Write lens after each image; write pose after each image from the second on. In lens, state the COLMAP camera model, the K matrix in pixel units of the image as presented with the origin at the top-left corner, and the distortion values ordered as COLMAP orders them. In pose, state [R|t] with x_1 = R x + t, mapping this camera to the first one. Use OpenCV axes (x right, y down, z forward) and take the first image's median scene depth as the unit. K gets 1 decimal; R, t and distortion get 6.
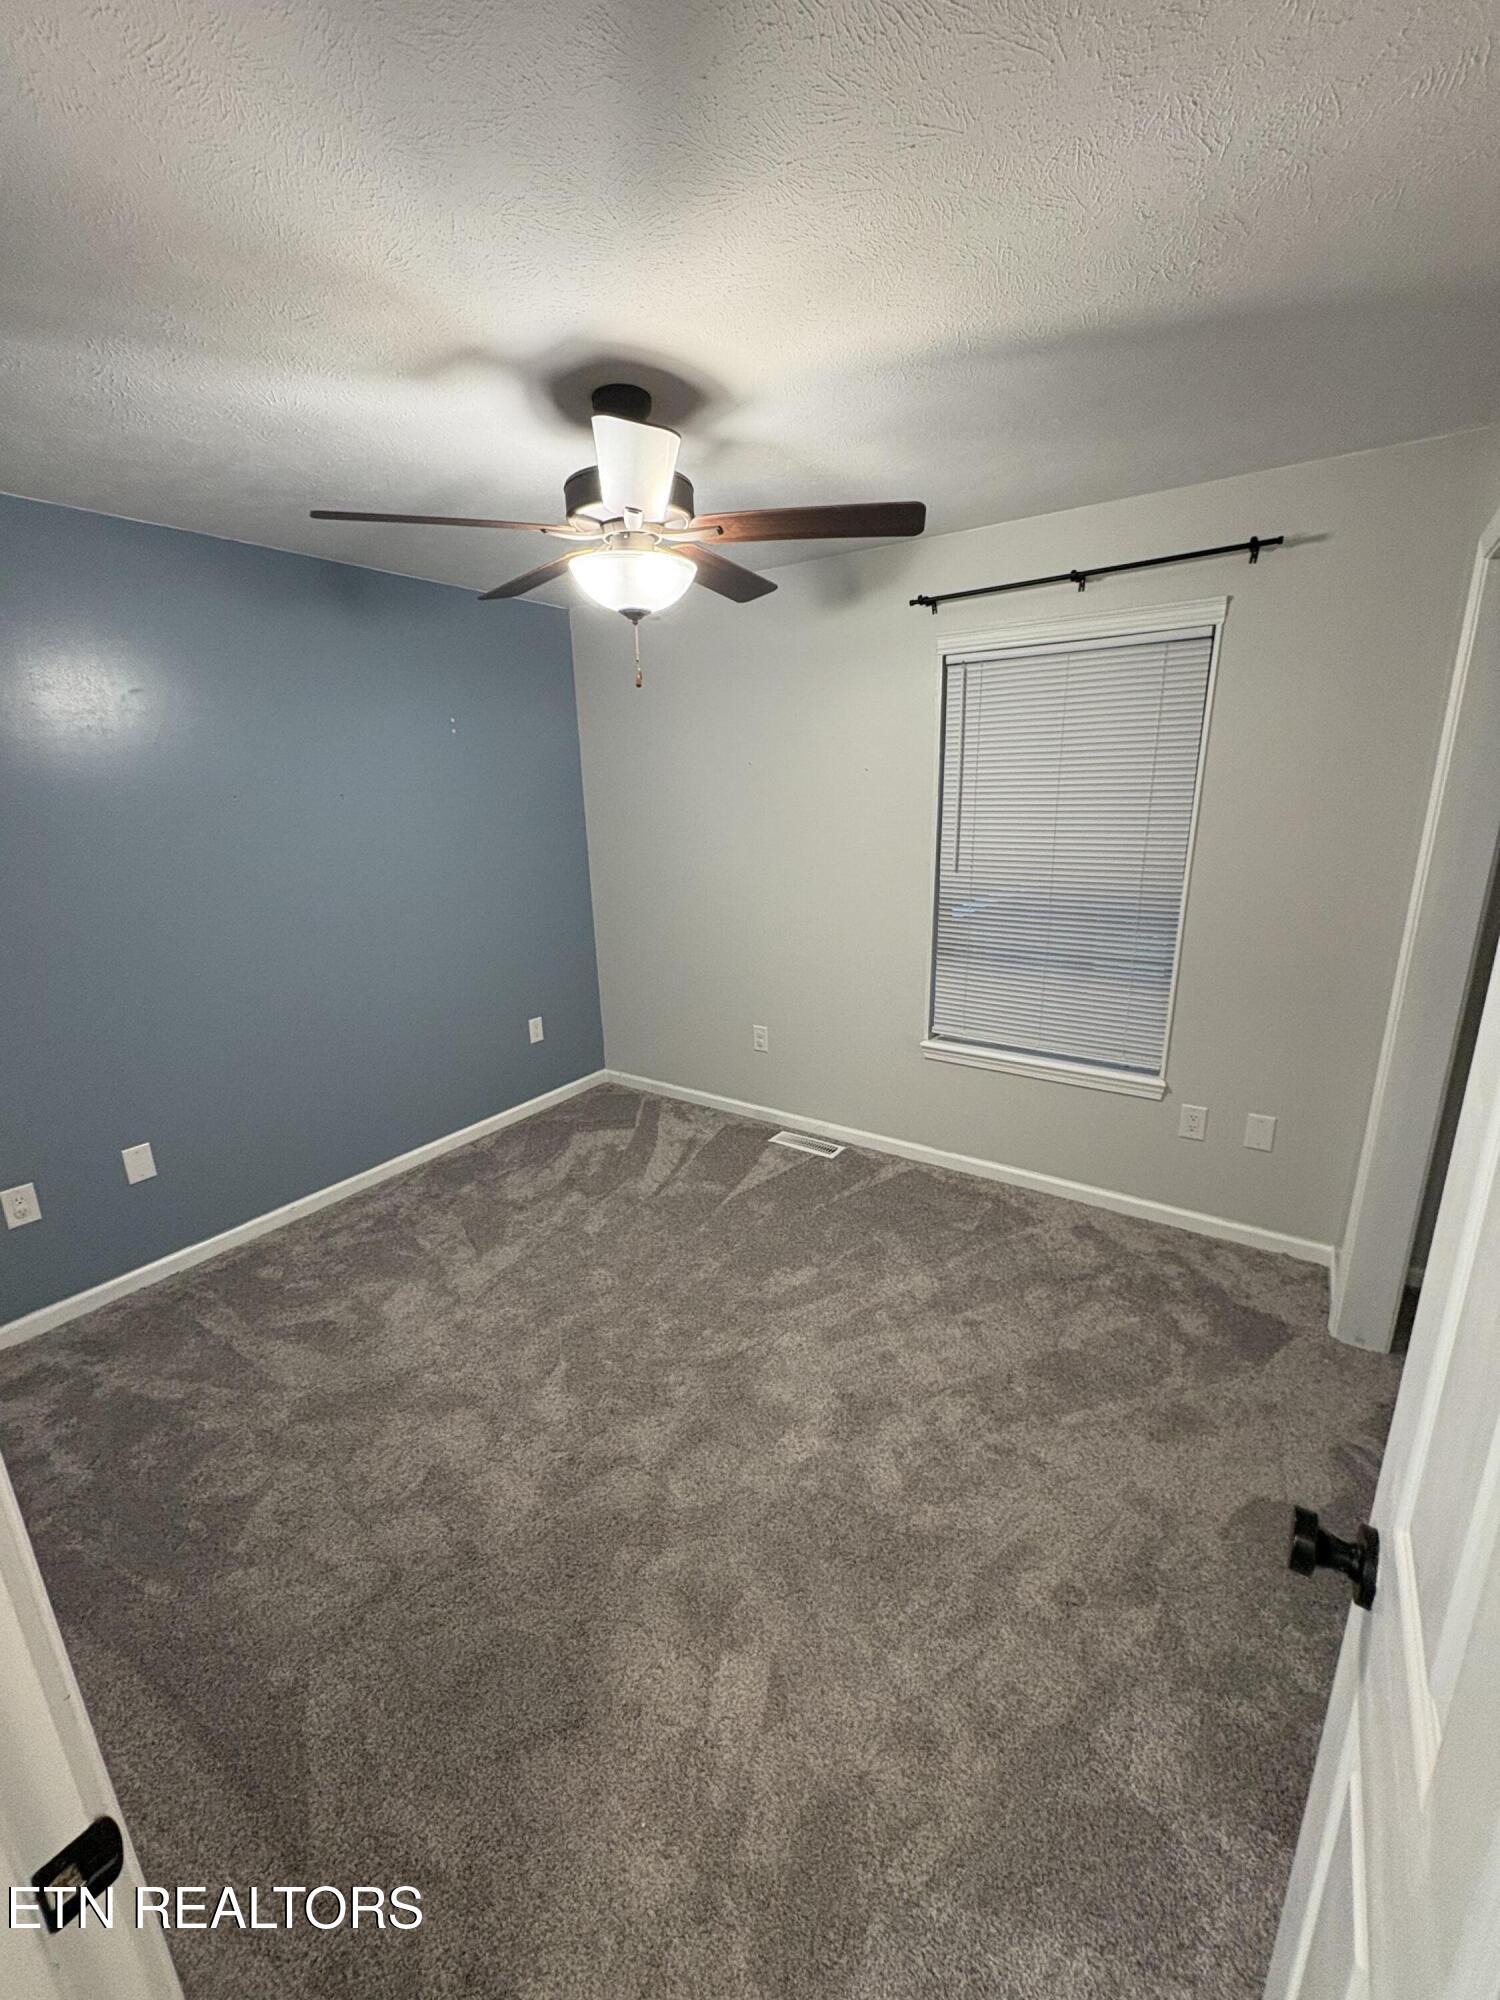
lens RADIAL K [[797.2, 0, 745.9], [0, 797.2, 999.8], [0, 0, 1]] dist [-0.000472, 0.000282]
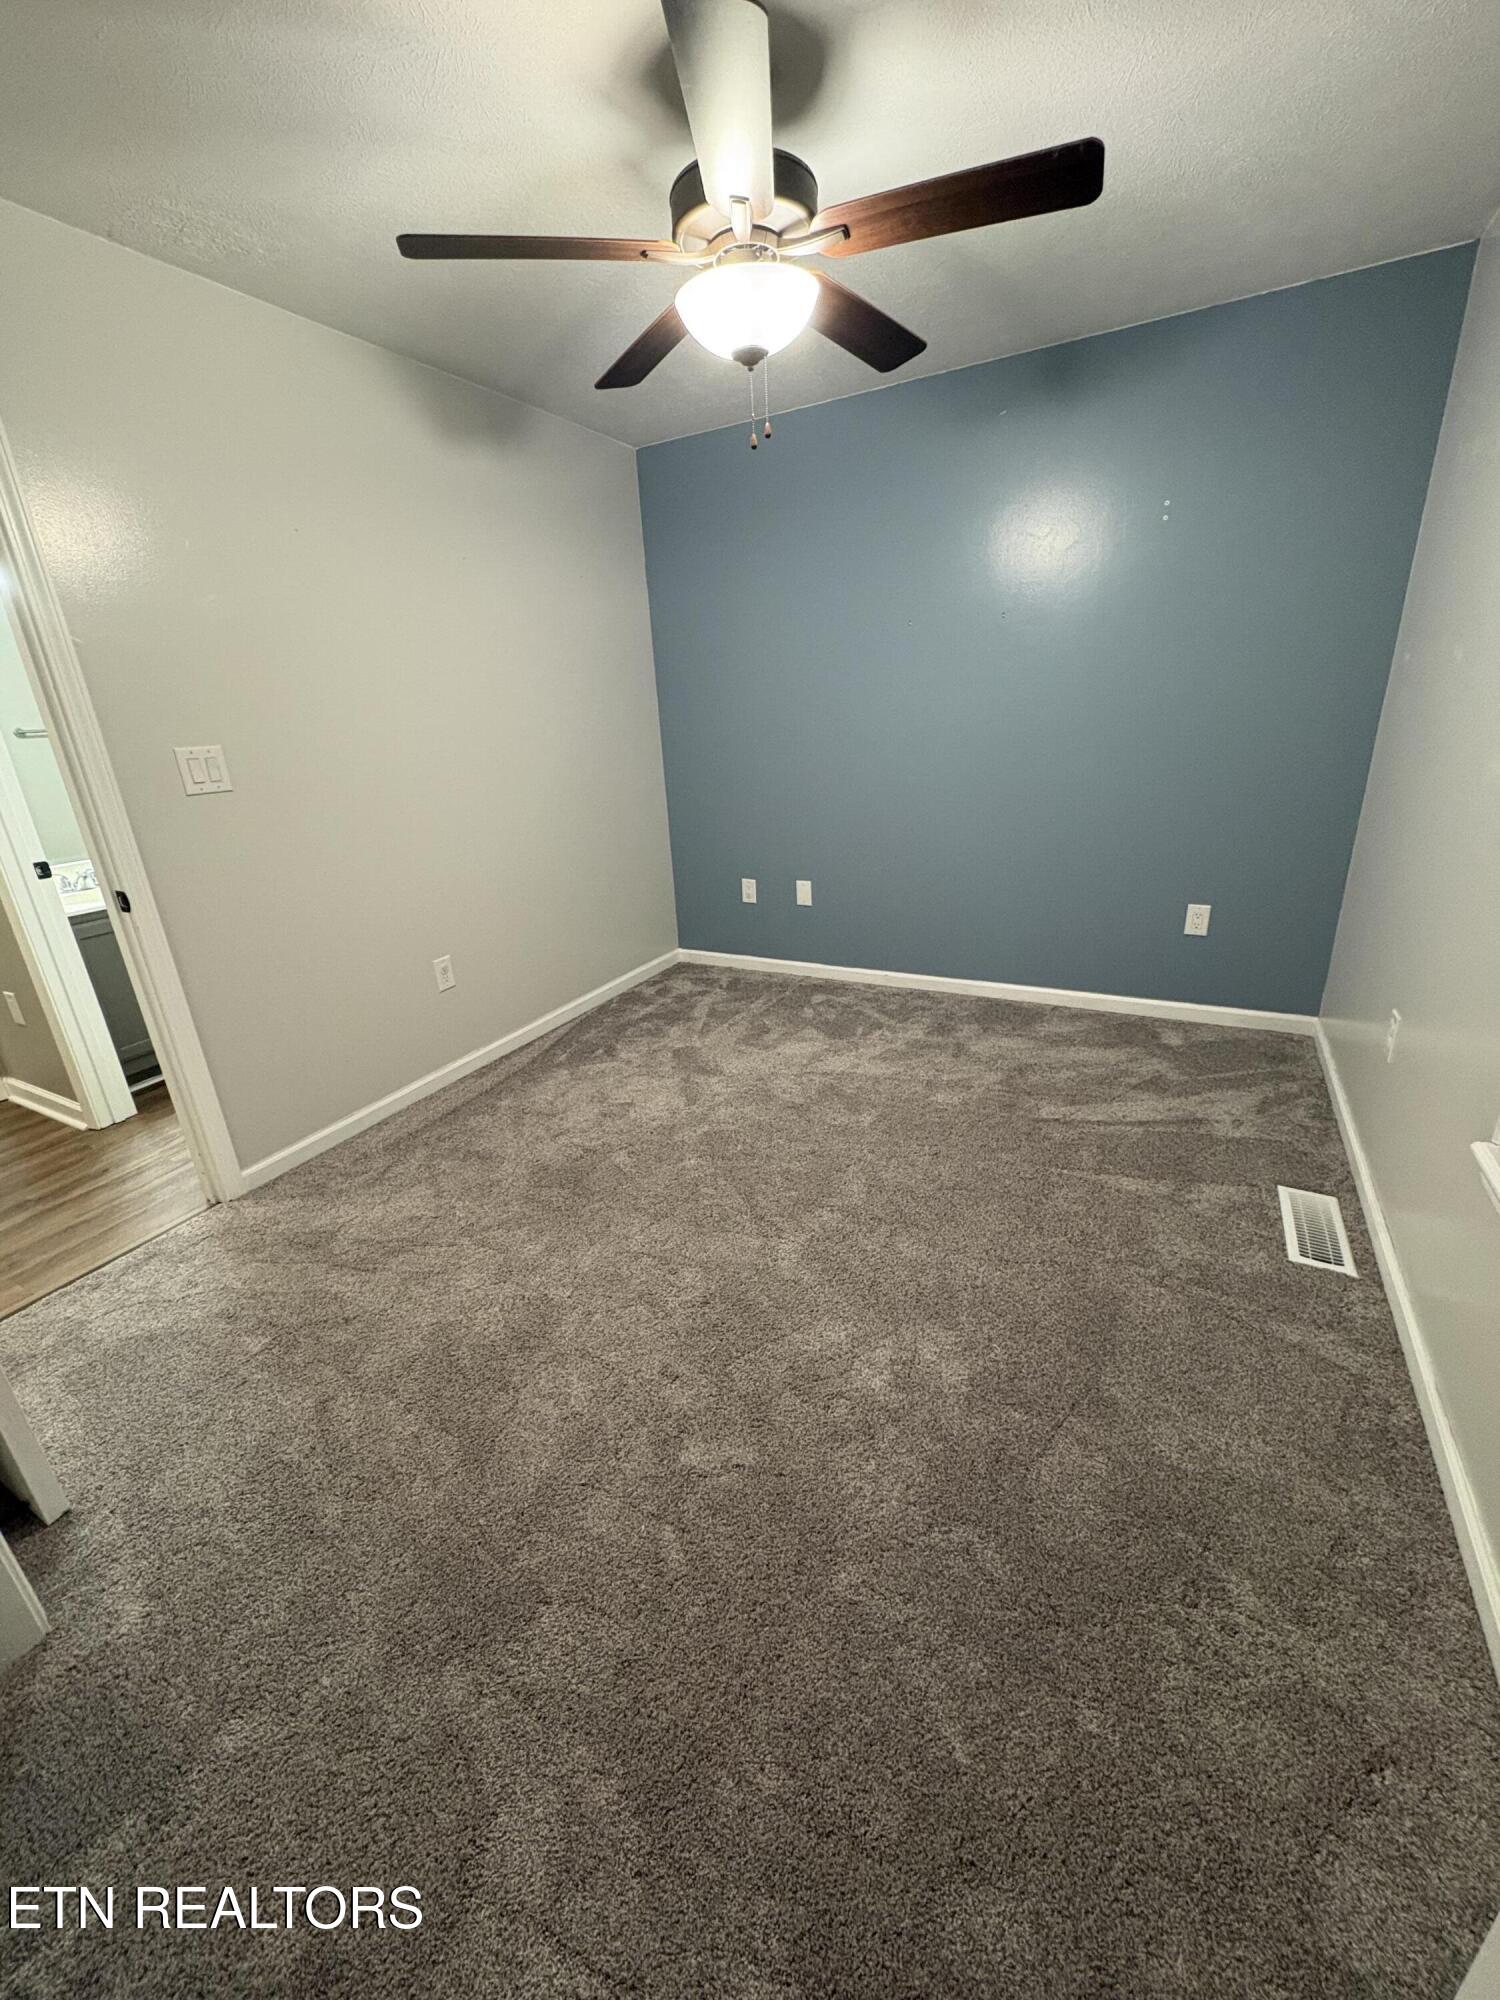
lens RADIAL K [[797.2, 0, 744.4], [0, 797.2, 997.3], [0, 0, 1]] dist [-0.000472, 0.000282]
pose [[0.106603, 0.365632, -0.924635, 0.566224], [-0.213049, 0.916735, 0.337945, -0.079263], [0.971209, 0.160967, 0.175624, 0.571857]]
